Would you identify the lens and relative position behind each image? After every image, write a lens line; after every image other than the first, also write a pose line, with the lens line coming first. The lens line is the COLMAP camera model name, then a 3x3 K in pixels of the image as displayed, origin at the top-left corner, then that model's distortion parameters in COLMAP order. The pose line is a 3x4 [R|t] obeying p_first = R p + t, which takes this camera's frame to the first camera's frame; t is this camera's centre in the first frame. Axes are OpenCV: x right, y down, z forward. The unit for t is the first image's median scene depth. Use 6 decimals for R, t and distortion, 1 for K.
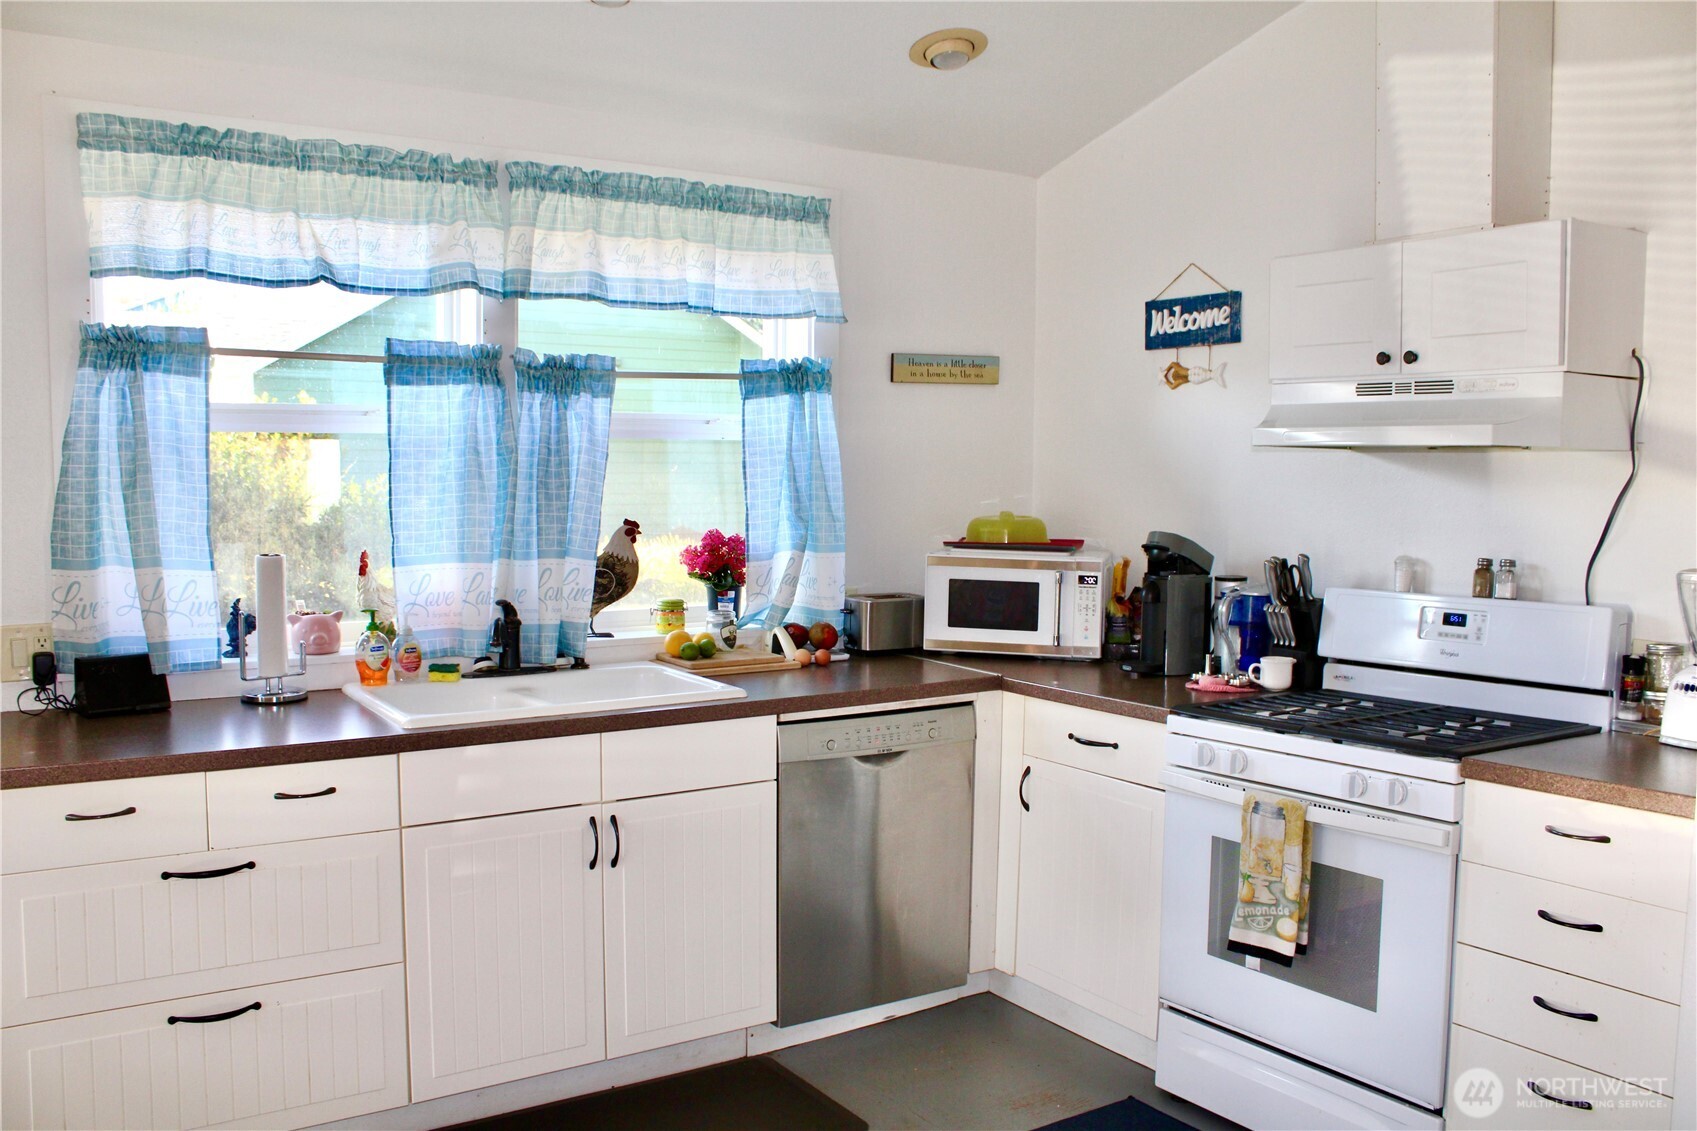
lens RADIAL K [[1411.7, 0, 850.1], [0, 1411.7, 575.1], [0, 0, 1]] dist [-0.164089, 0.143855]
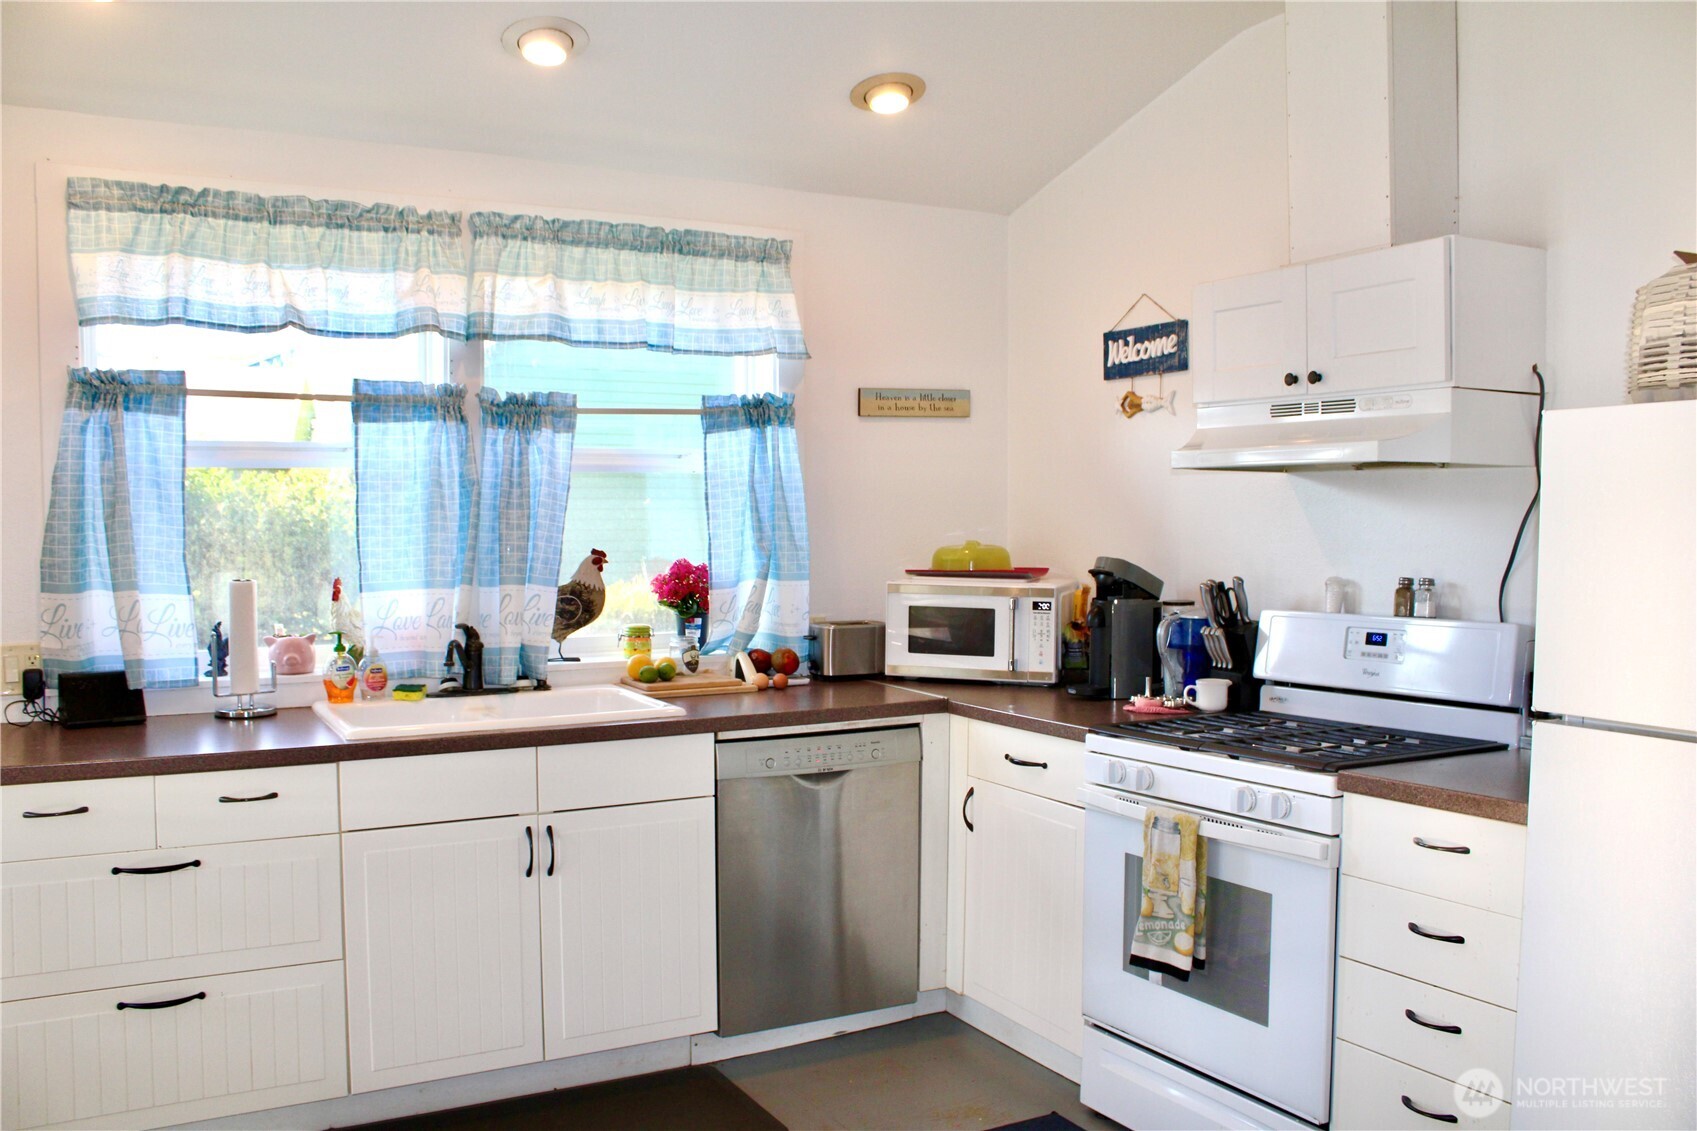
lens RADIAL K [[1411.7, 0, 850.1], [0, 1411.7, 575.1], [0, 0, 1]] dist [-0.164089, 0.143855]
pose [[0.996884, -0.005210, -0.078715, 0.125398], [0.002570, 0.999432, -0.033606, 0.017001], [0.078845, 0.033299, 0.996331, -0.030364]]
